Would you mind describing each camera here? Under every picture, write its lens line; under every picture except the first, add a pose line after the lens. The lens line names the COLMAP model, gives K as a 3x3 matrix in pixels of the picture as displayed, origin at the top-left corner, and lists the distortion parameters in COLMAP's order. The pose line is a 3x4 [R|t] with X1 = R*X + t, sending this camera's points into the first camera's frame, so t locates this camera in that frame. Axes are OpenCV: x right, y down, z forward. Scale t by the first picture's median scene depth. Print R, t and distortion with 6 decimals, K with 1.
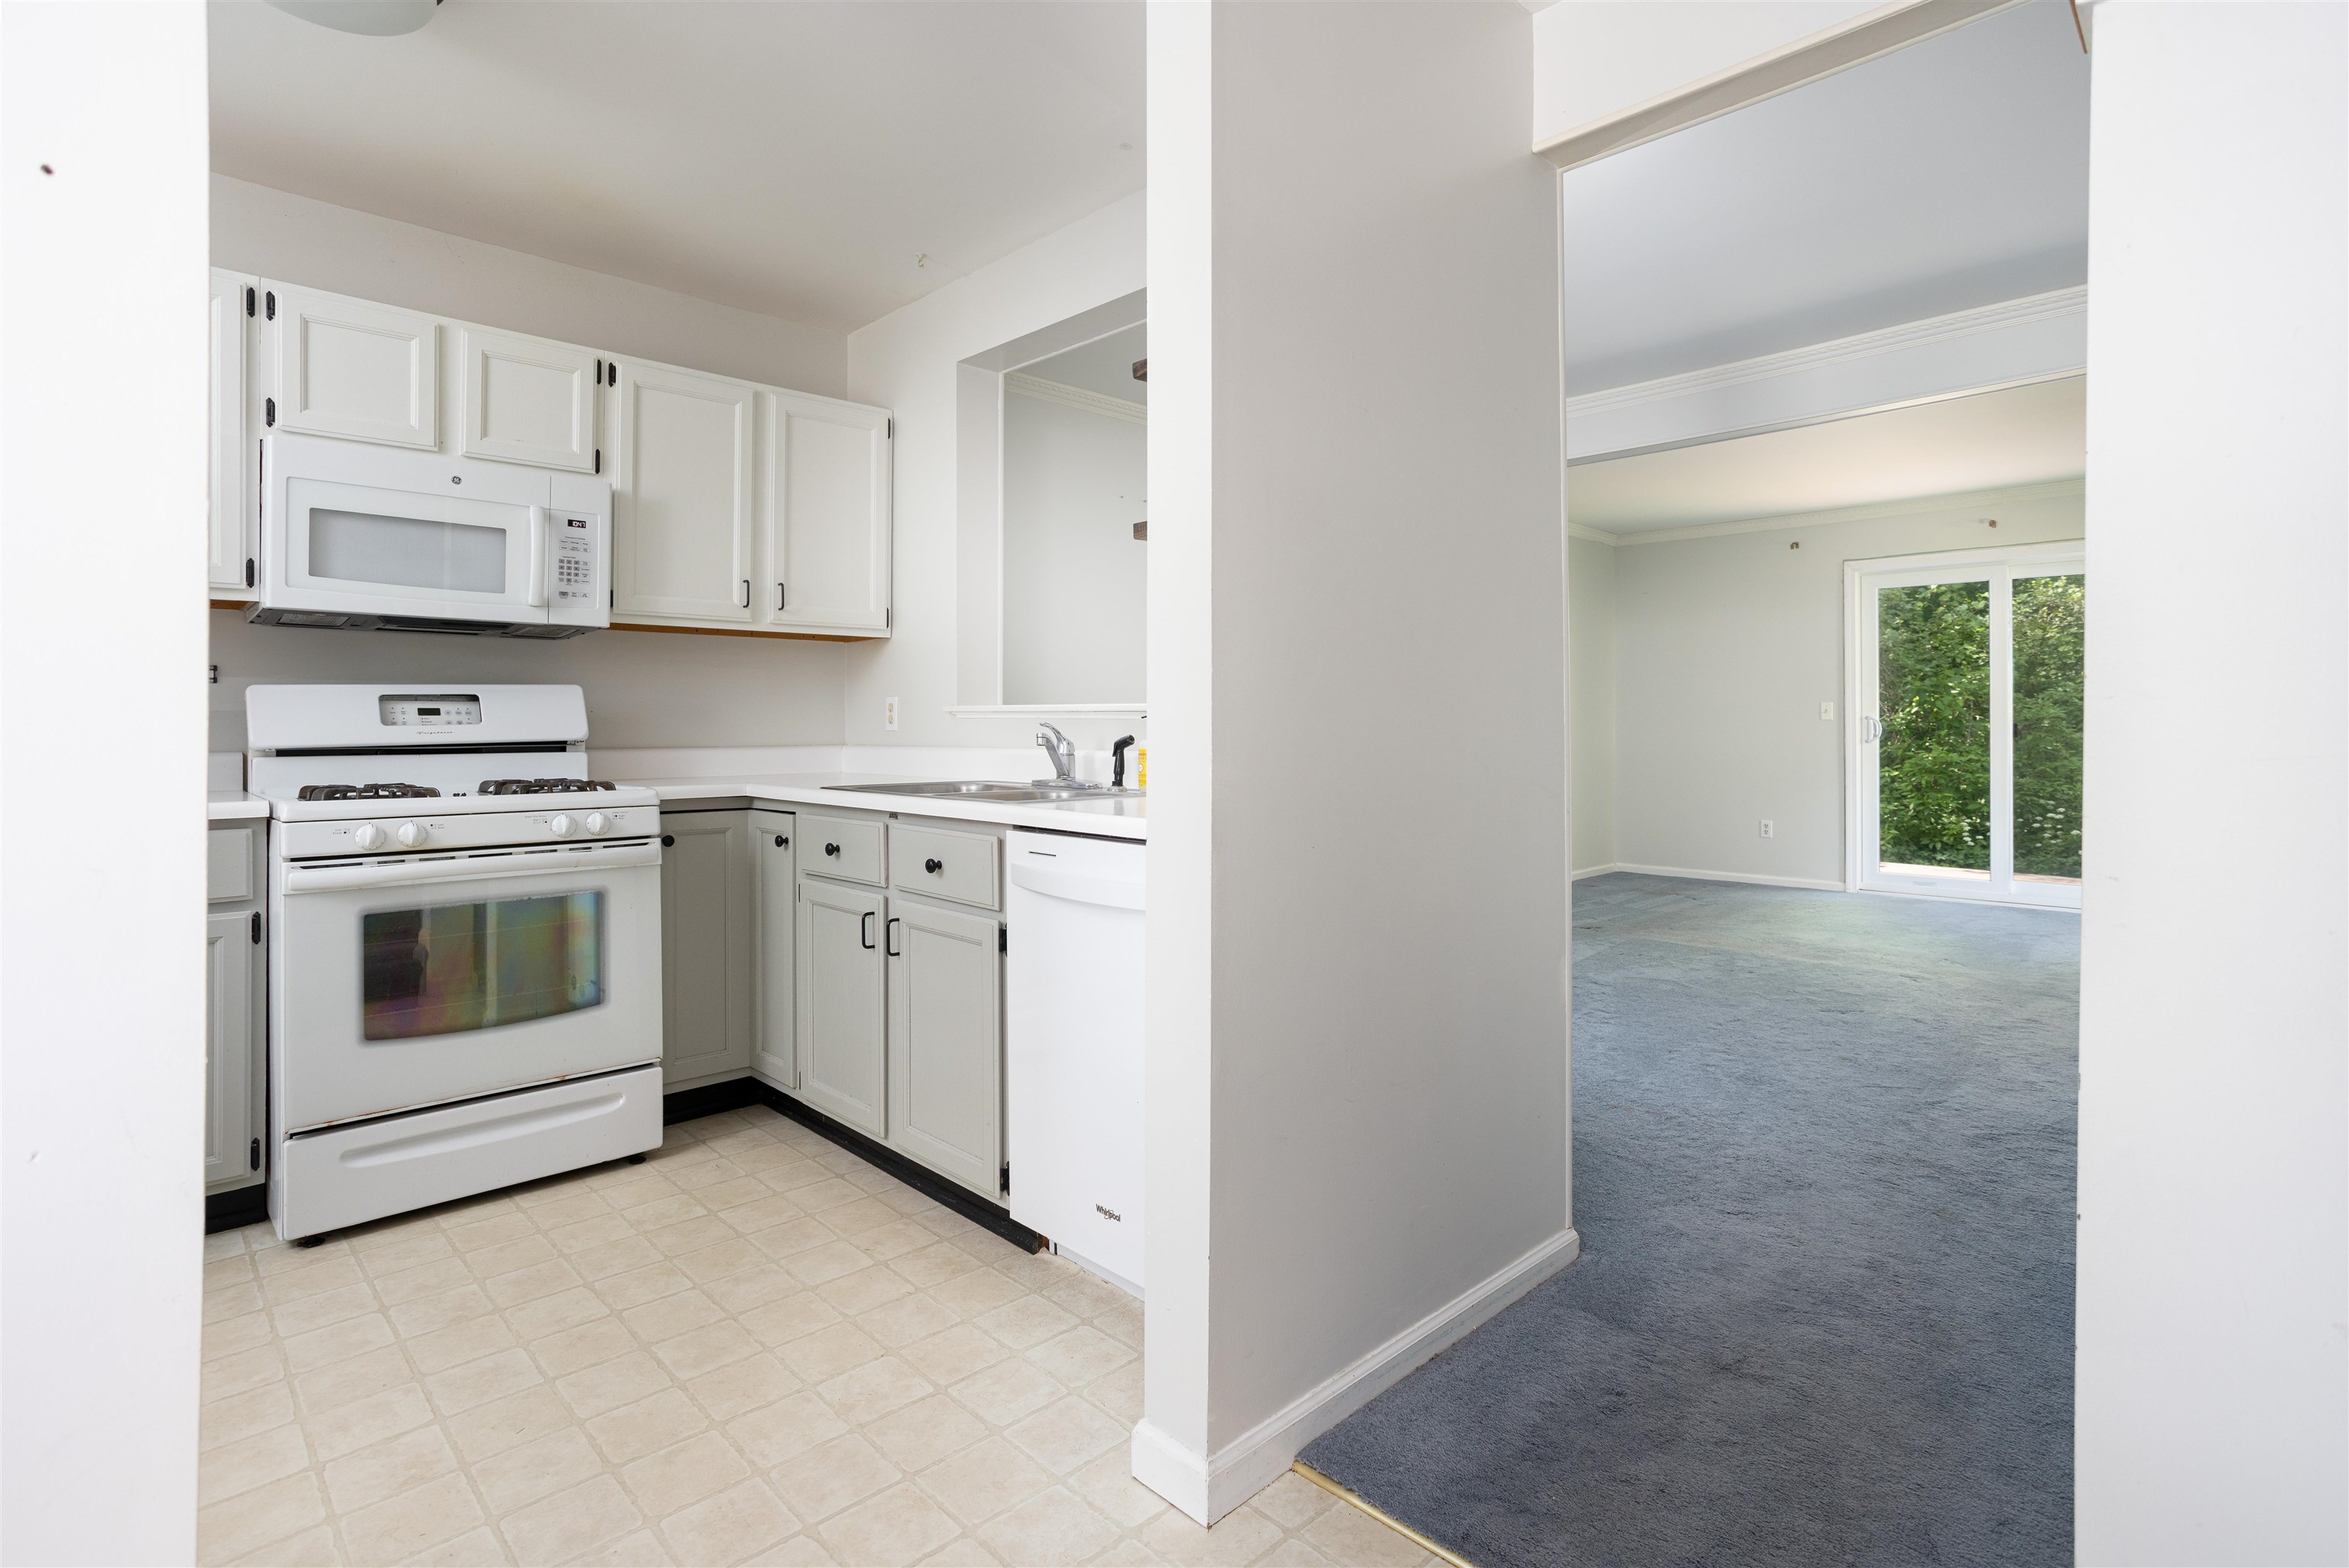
lens RADIAL K [[1114.3, 0, 1172.4], [0, 1114.3, 719.9], [0, 0, 1]] dist [-0.010811, 0.000222]
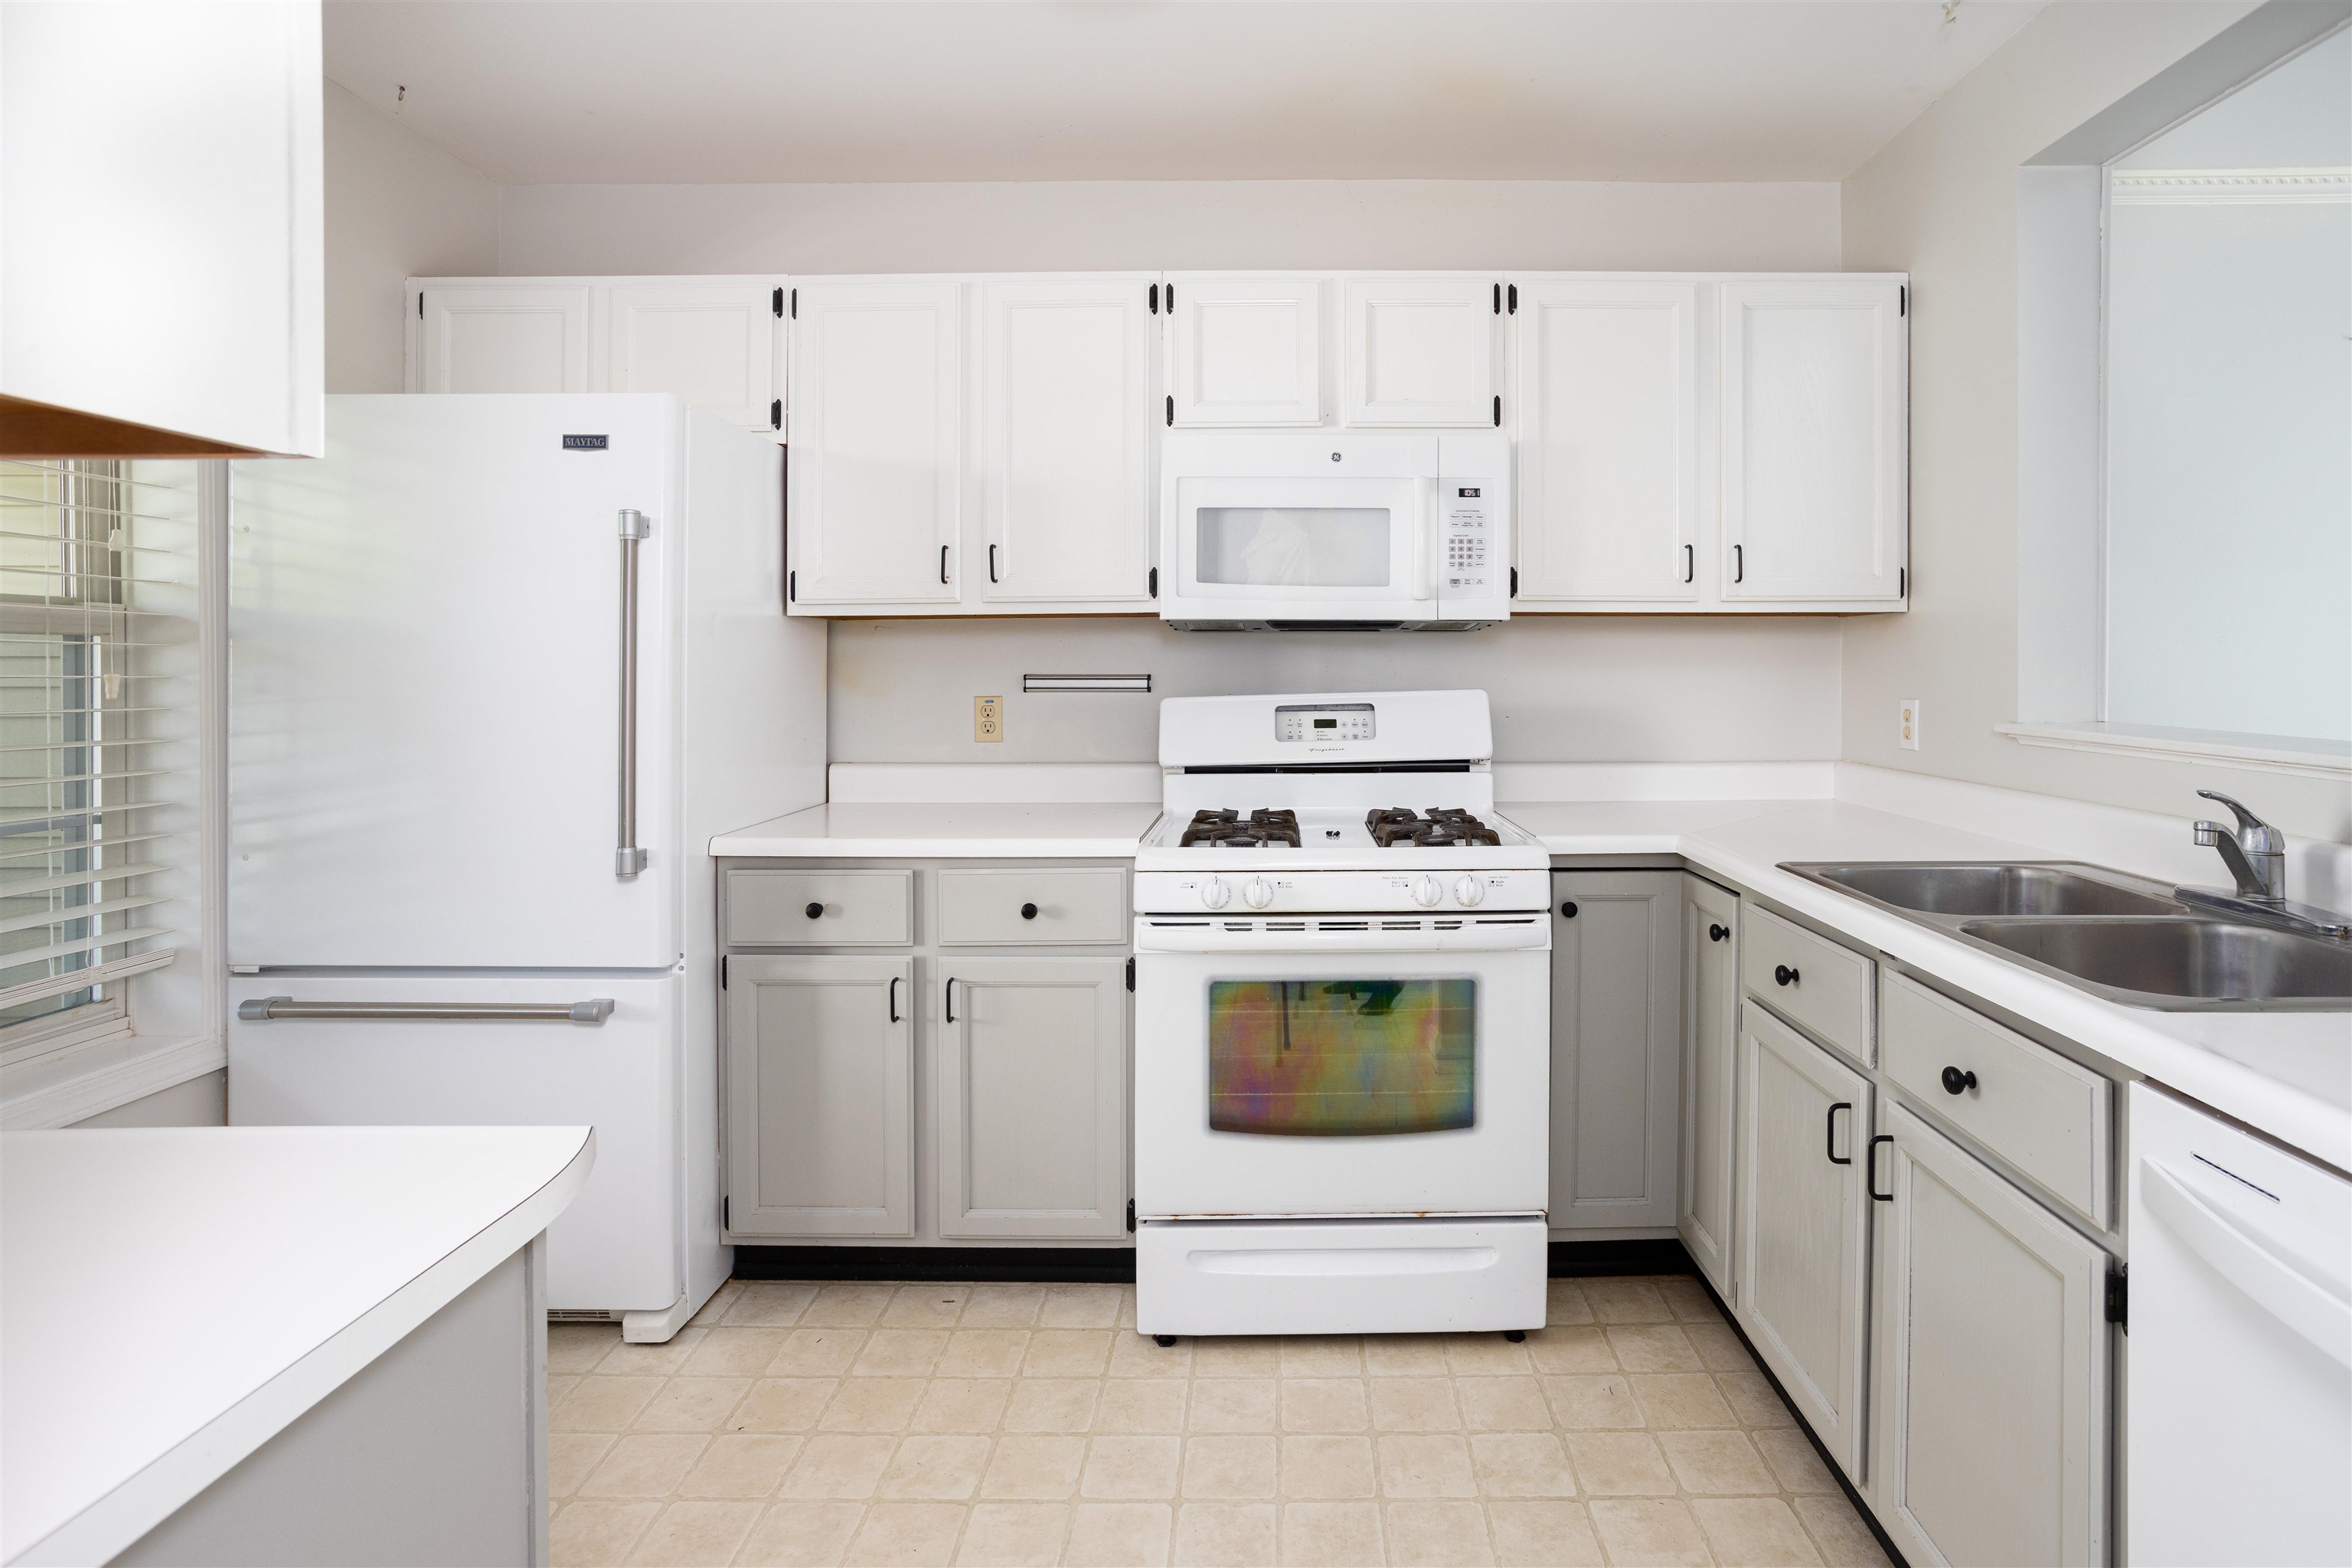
lens RADIAL K [[1283.9, 0, 1176.6], [0, 1283.9, 717.9], [0, 0, 1]] dist [-0.035201, 0.002399]
pose [[0.710759, 0.015210, -0.703271, -0.043095], [0.001805, 0.999723, 0.023446, -0.042435], [0.703433, -0.017933, 0.710535, 0.225542]]
